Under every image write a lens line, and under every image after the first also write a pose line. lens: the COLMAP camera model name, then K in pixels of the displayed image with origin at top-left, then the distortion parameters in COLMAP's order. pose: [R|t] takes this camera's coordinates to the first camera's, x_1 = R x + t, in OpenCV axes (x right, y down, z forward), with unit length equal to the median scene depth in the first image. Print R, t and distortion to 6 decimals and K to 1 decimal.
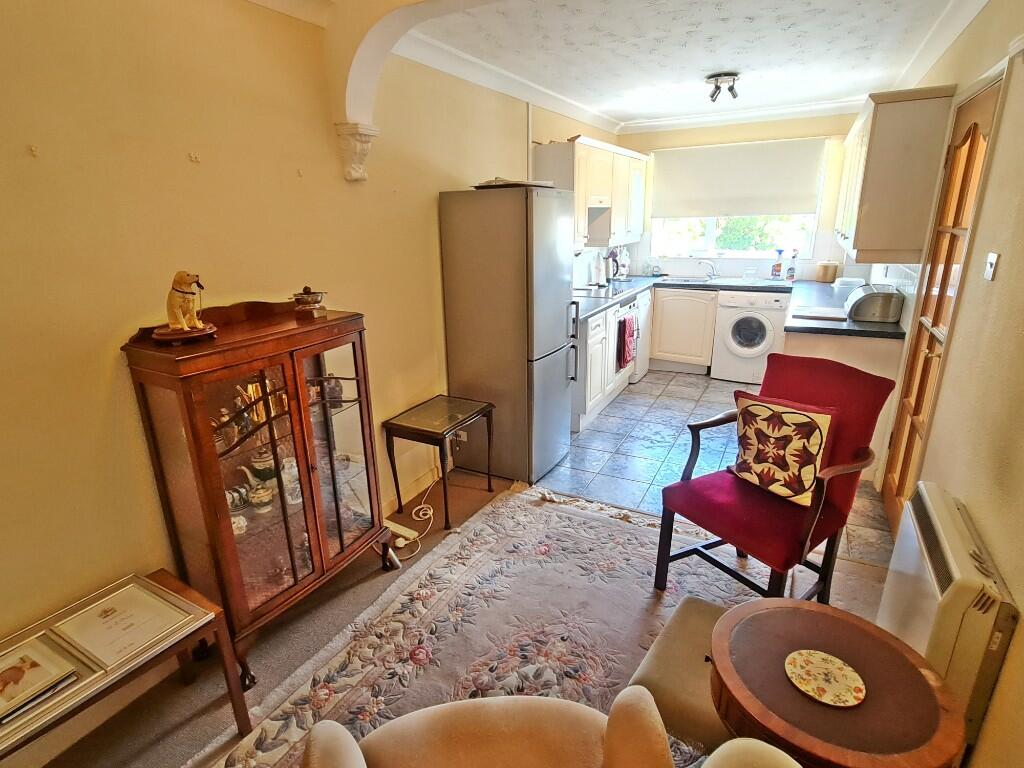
lens RADIAL K [[532.8, 0, 507.6], [0, 532.8, 384.2], [0, 0, 1]] dist [0.001419, 0.000325]
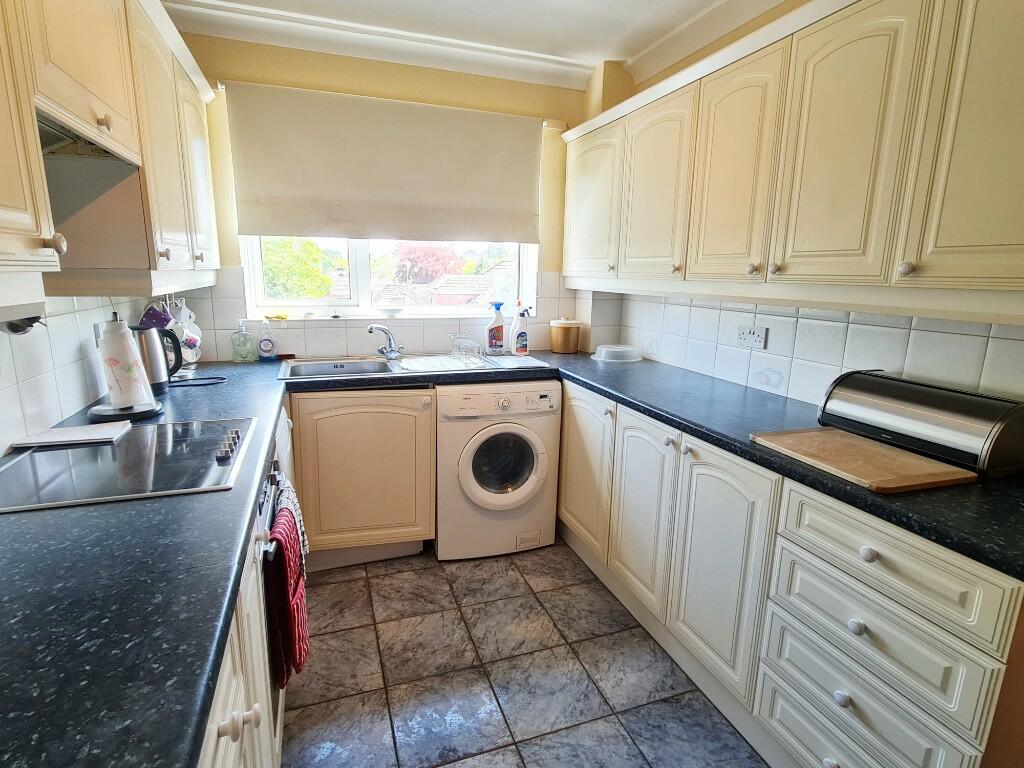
lens RADIAL K [[532.8, 0, 507.6], [0, 532.8, 384.2], [0, 0, 1]] dist [0.001419, 0.000325]
pose [[0.672636, -0.116389, 0.730762, 0.089352], [0.190520, 0.981499, -0.019042, -0.151496], [-0.715026, 0.152033, 0.682366, 0.608838]]
